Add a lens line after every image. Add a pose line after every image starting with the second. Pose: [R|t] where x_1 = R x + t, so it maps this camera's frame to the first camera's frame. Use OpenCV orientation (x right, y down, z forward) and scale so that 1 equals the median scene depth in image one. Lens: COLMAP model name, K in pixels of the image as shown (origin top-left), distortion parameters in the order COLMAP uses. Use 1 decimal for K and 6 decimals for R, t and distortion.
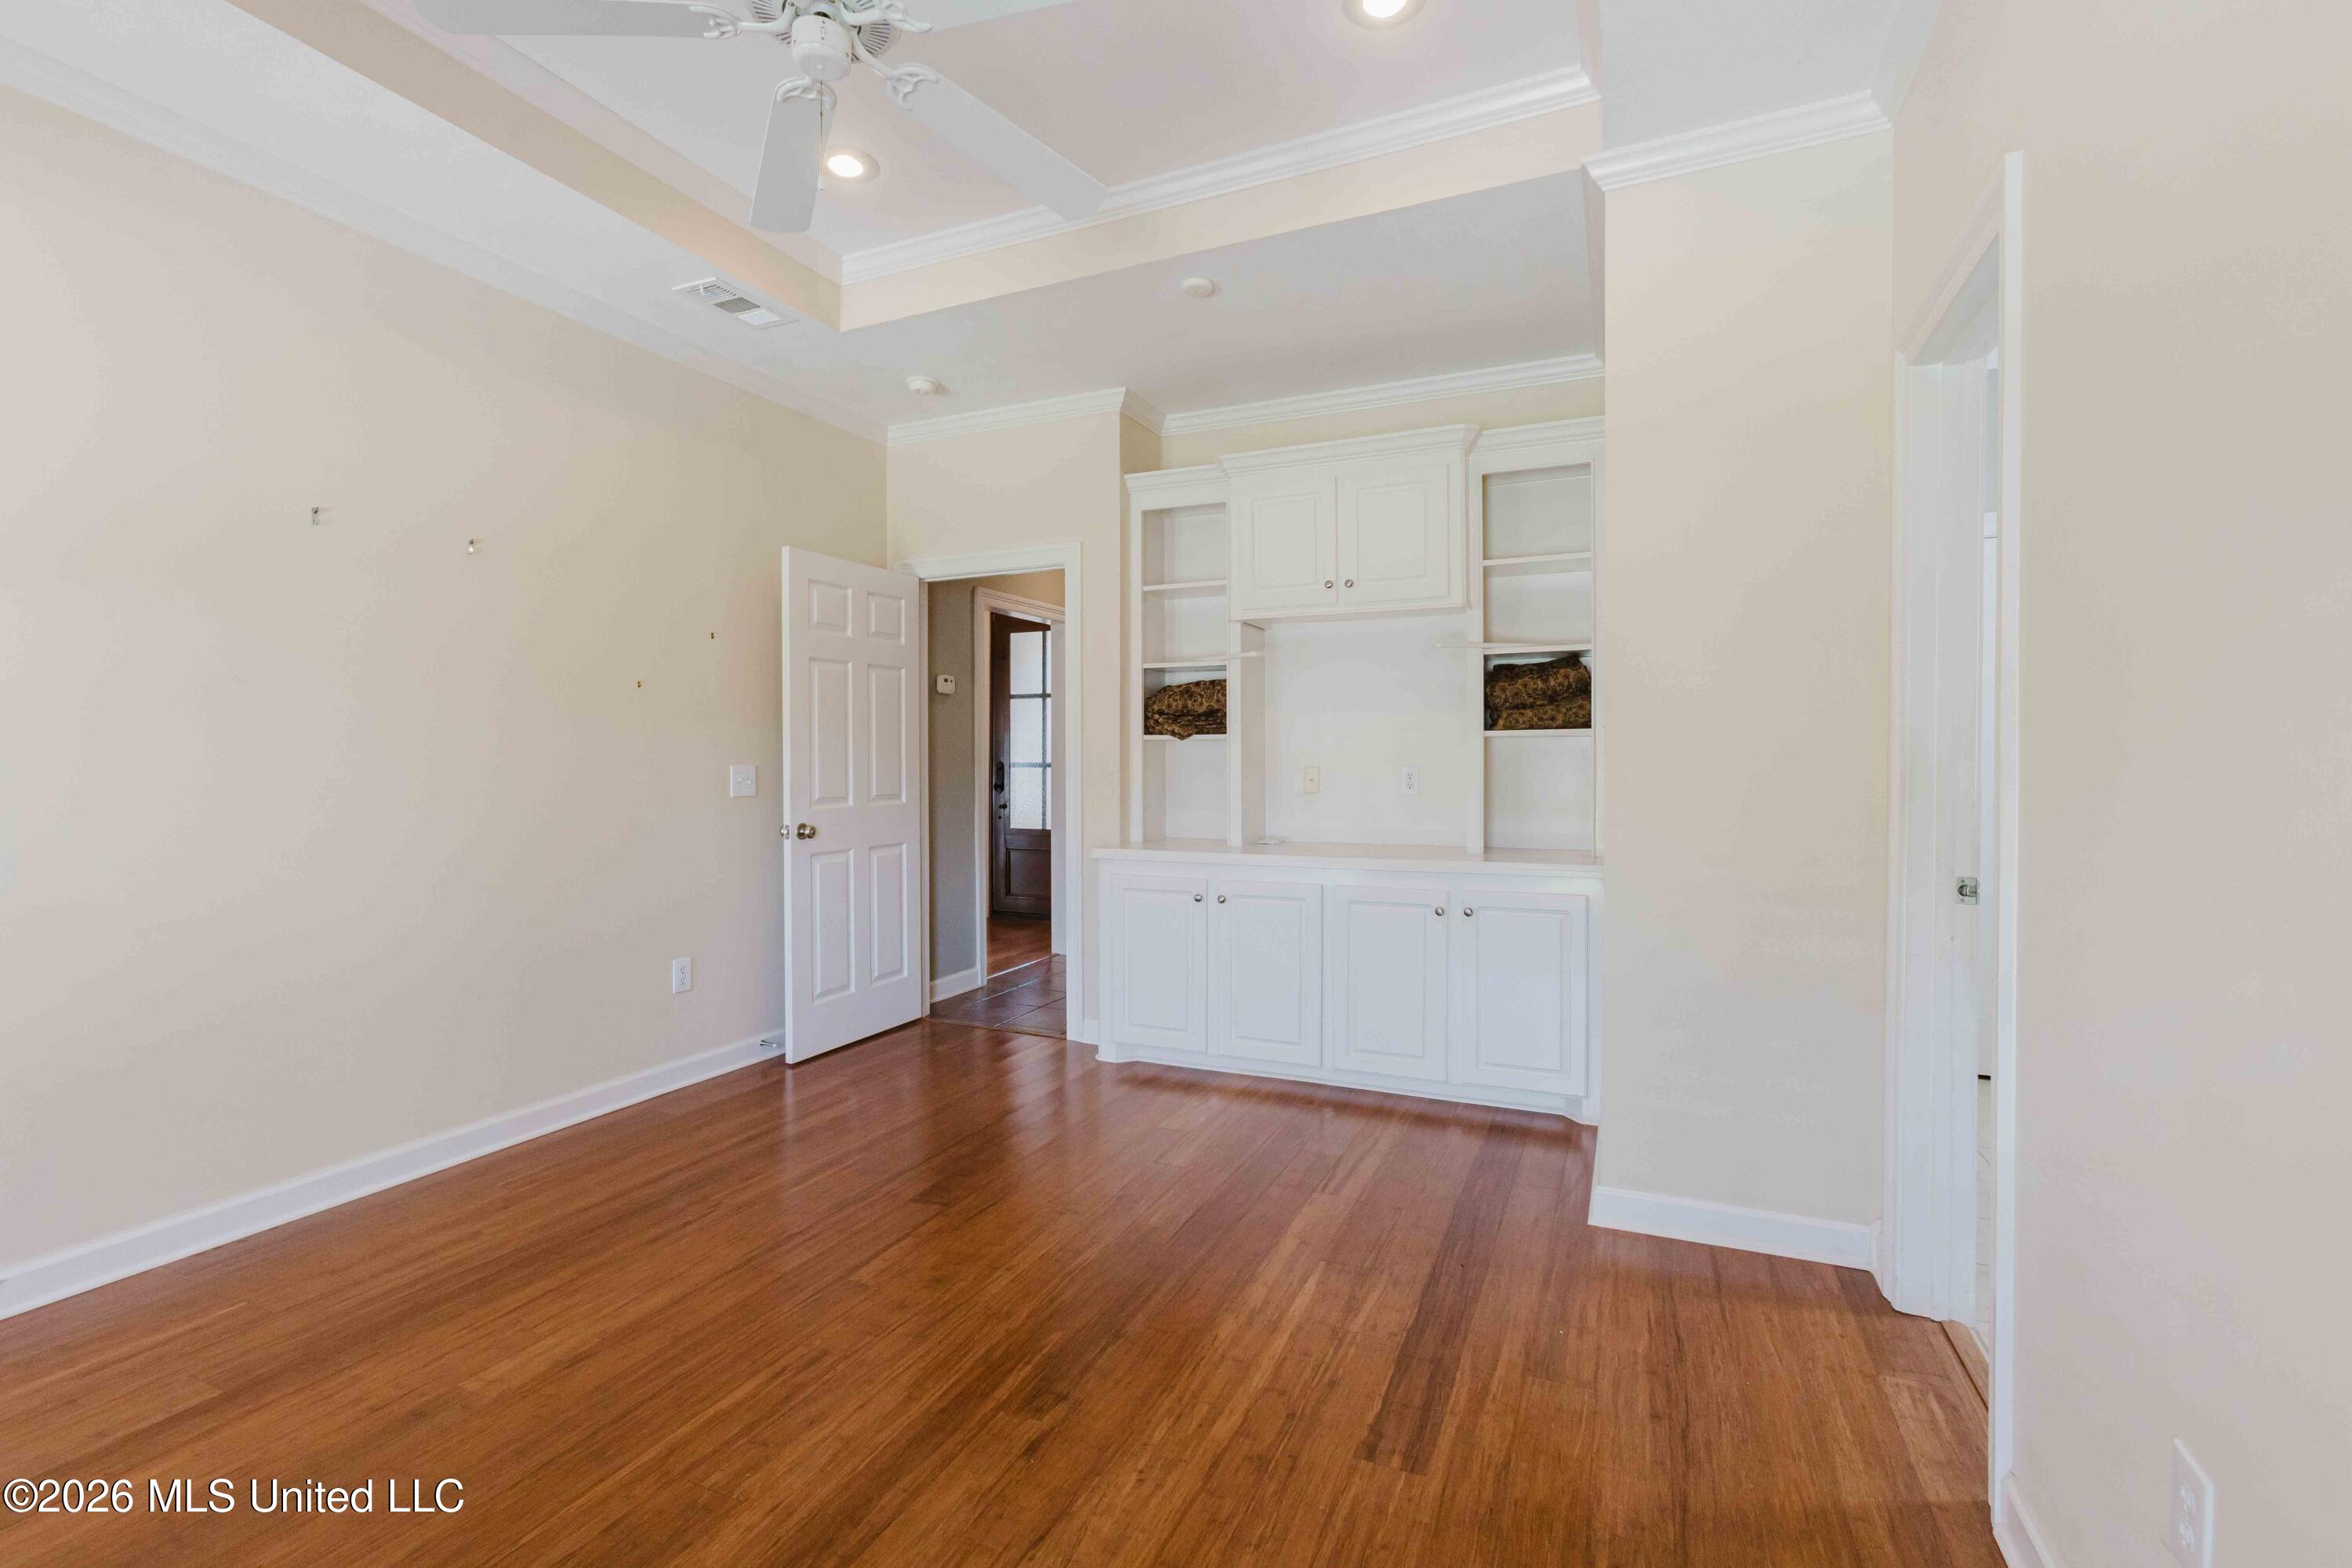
lens RADIAL K [[1046.8, 0, 1175.6], [0, 1046.8, 770.8], [0, 0, 1]] dist [-0.000069, -0.000406]
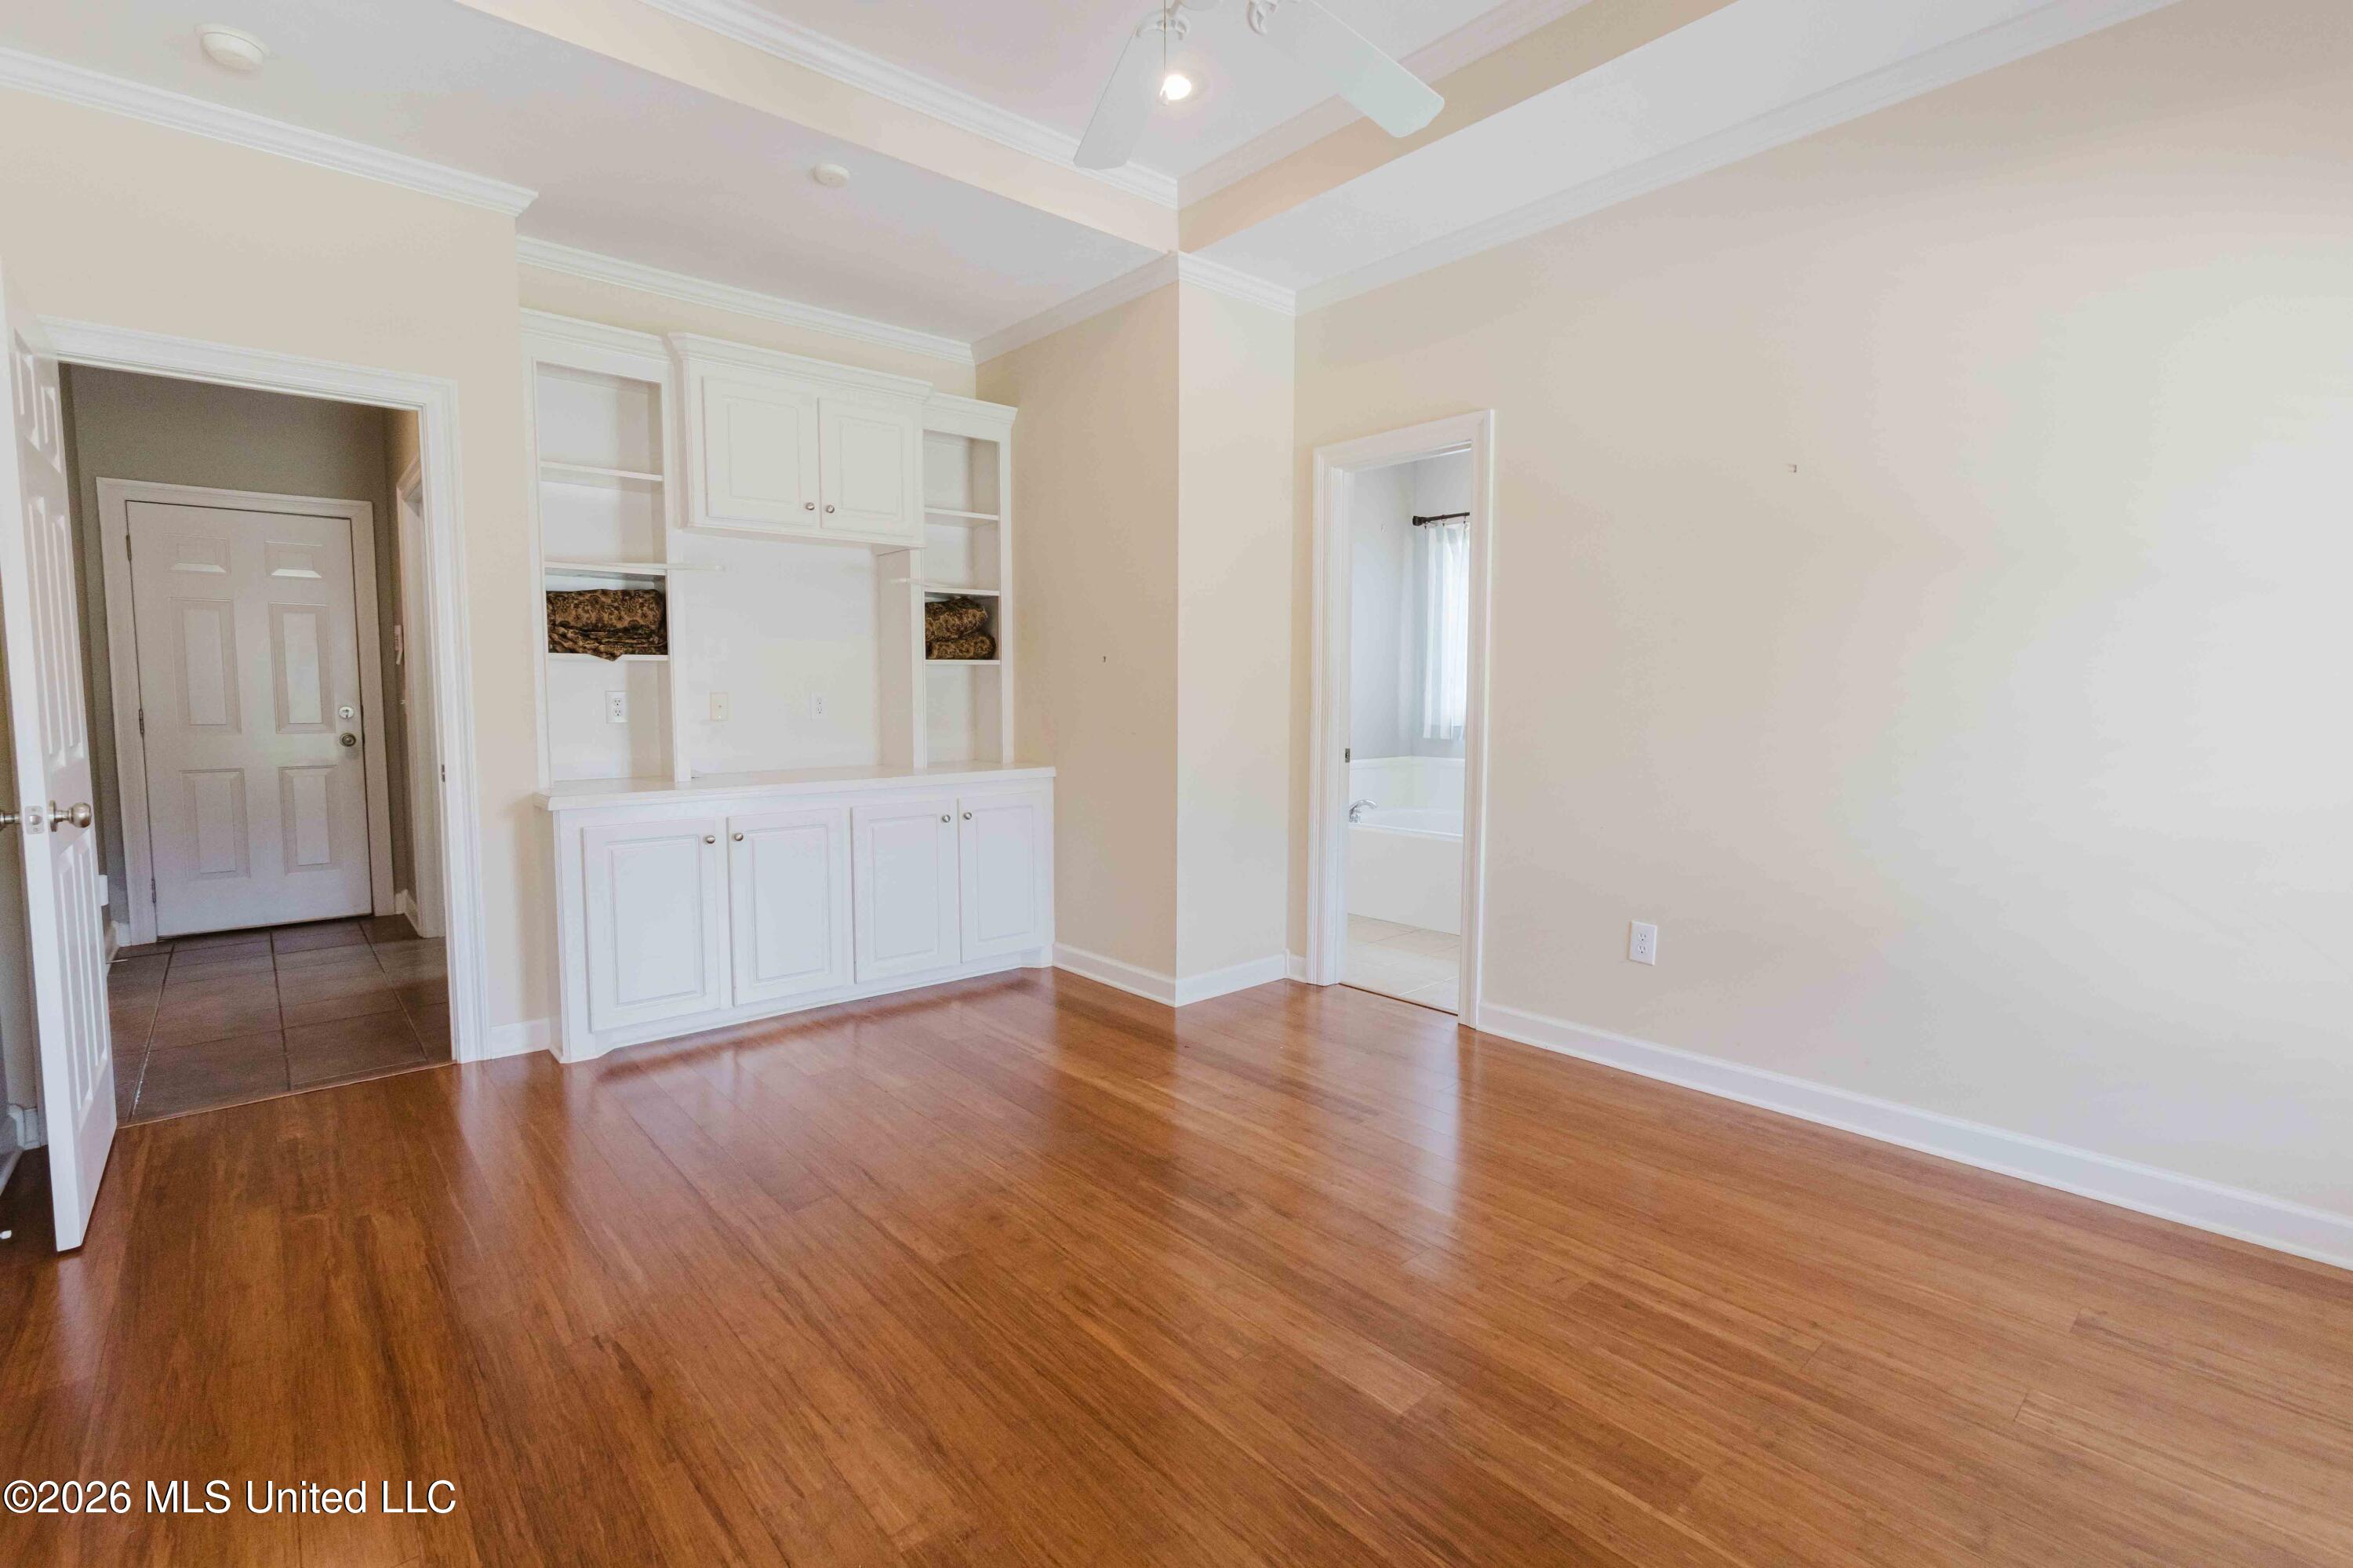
lens RADIAL K [[1056.8, 0, 1165.1], [0, 1056.8, 771.4], [0, 0, 1]] dist [-0.023092, 0.012641]
pose [[0.417356, -0.070119, 0.906034, -0.645061], [0.008103, 0.997266, 0.073447, 0.000419], [-0.908707, -0.023312, 0.416783, 0.288152]]
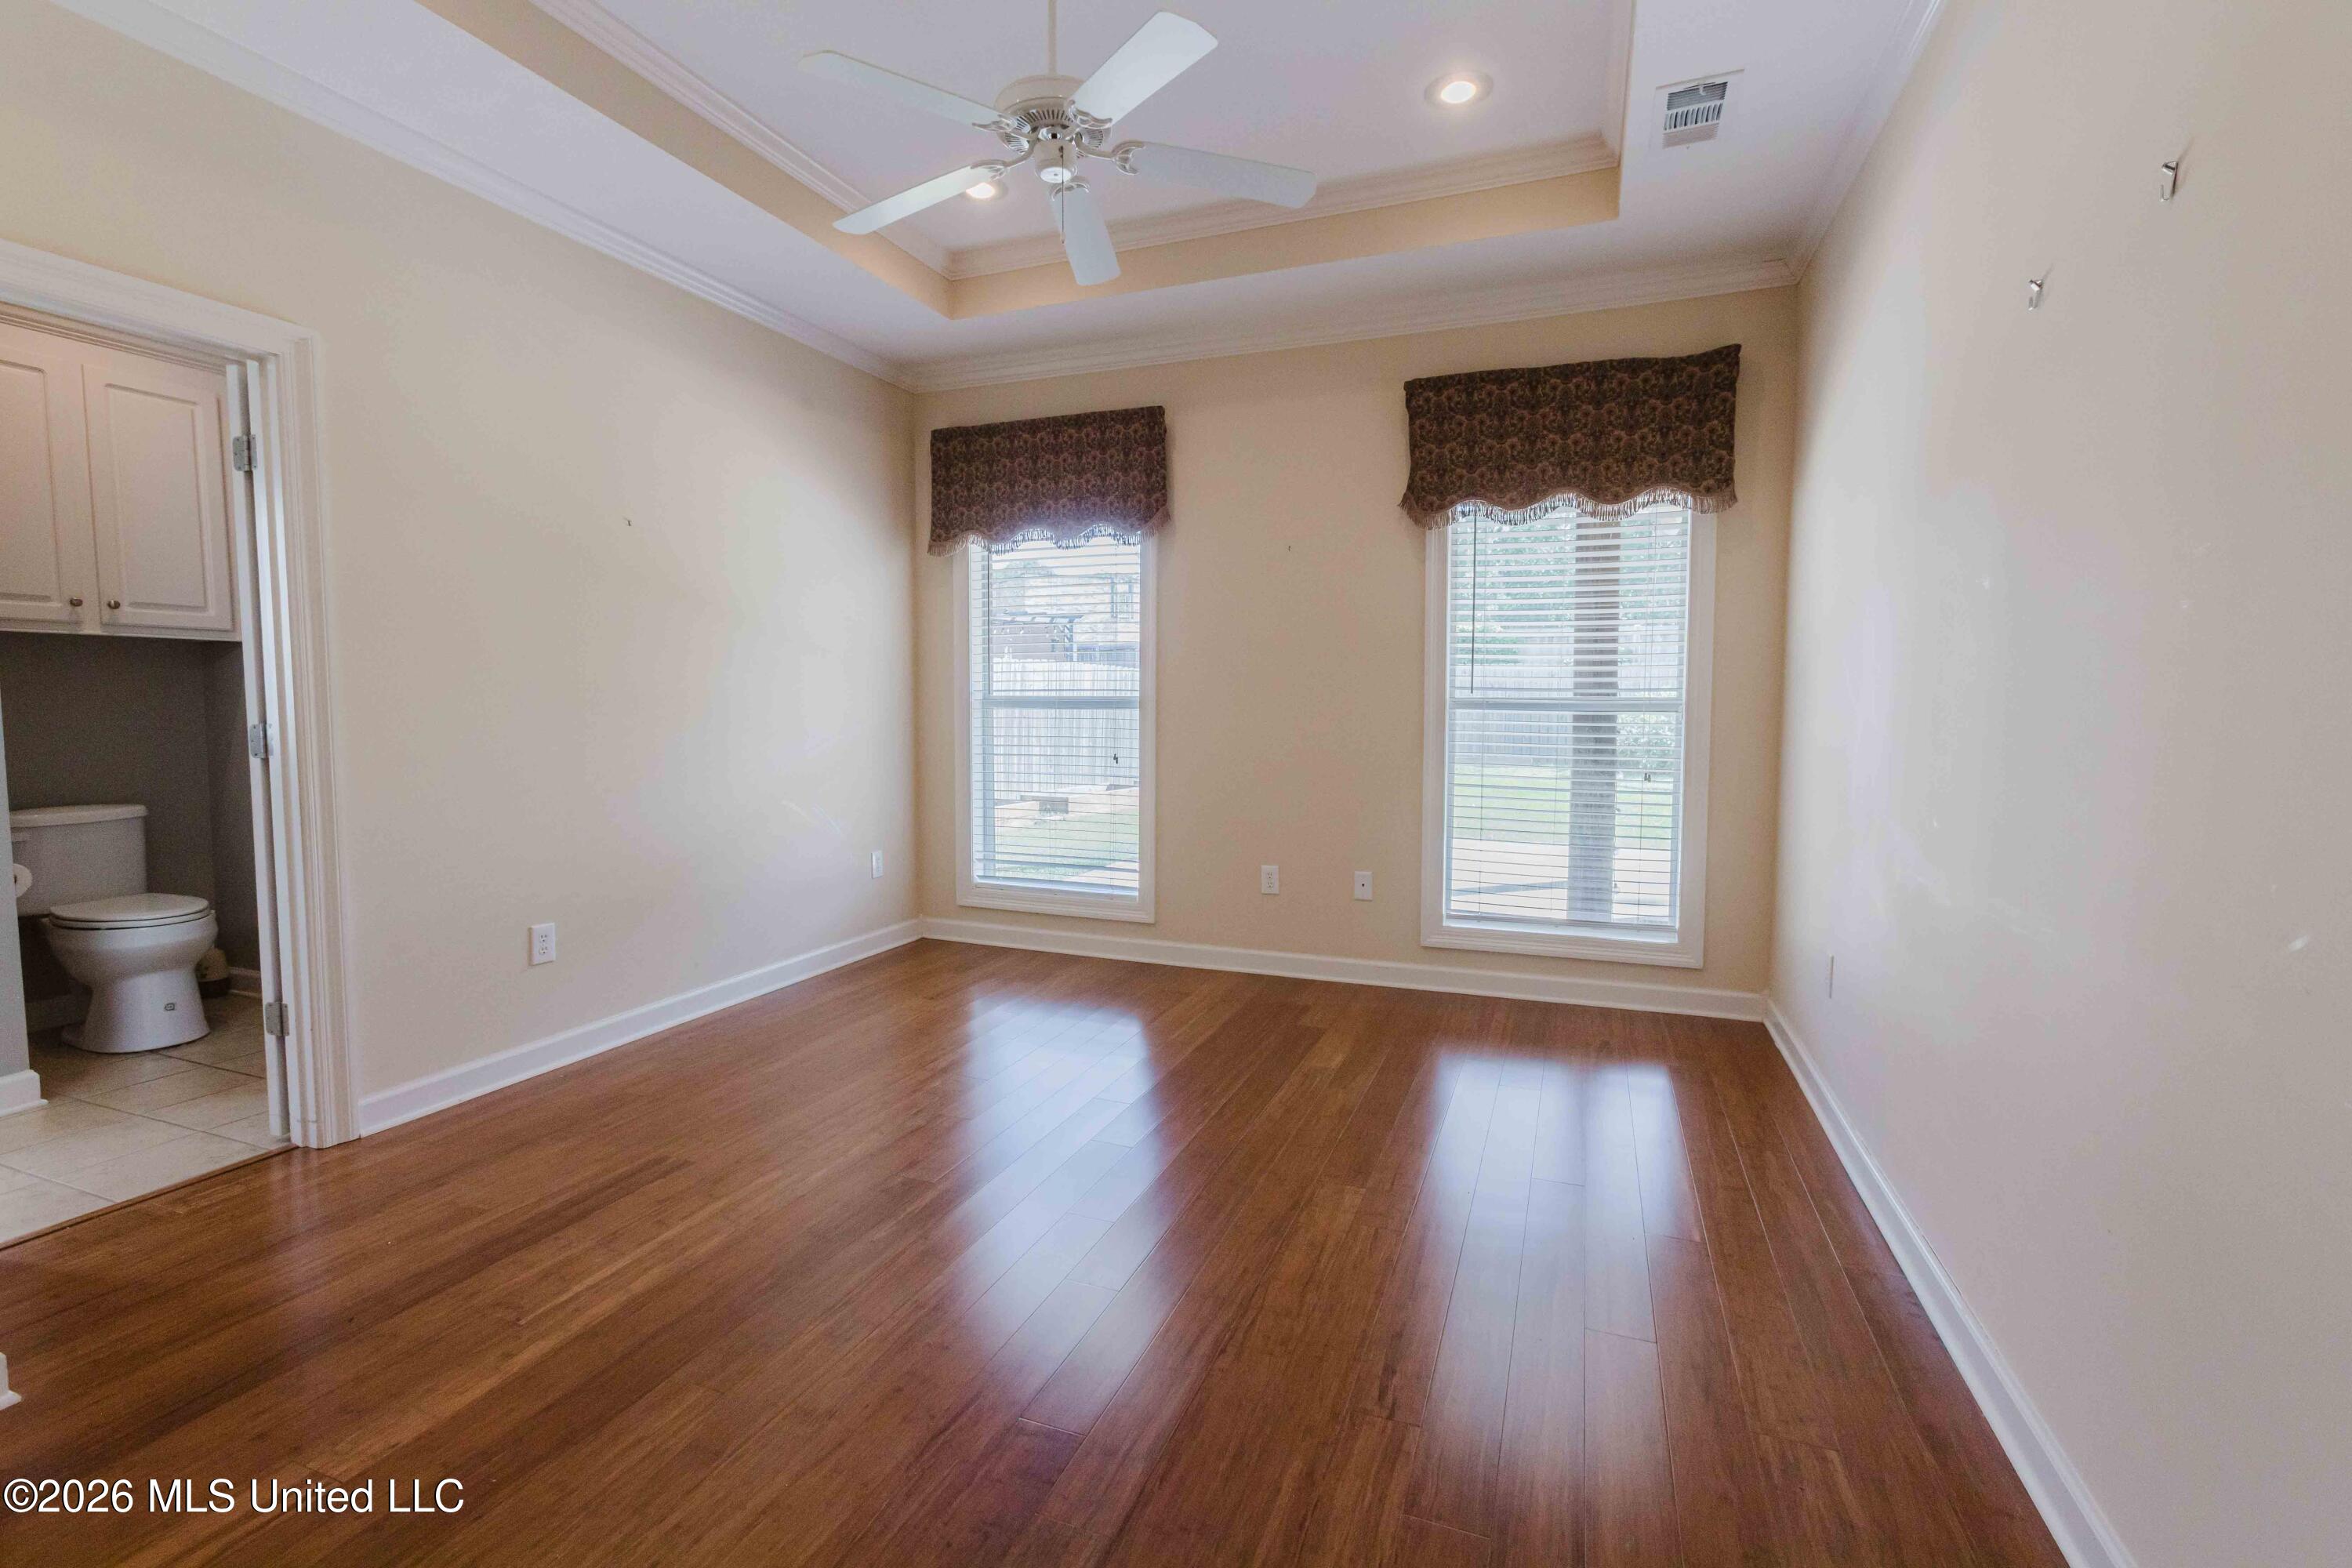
lens RADIAL K [[1046.8, 0, 1175.6], [0, 1046.8, 770.8], [0, 0, 1]] dist [-0.000069, -0.000406]
pose [[-0.999090, 0.001099, -0.042648, -0.211221], [-0.002285, 0.996854, 0.079231, -0.008535], [0.042601, 0.079256, -0.995944, 1.164267]]
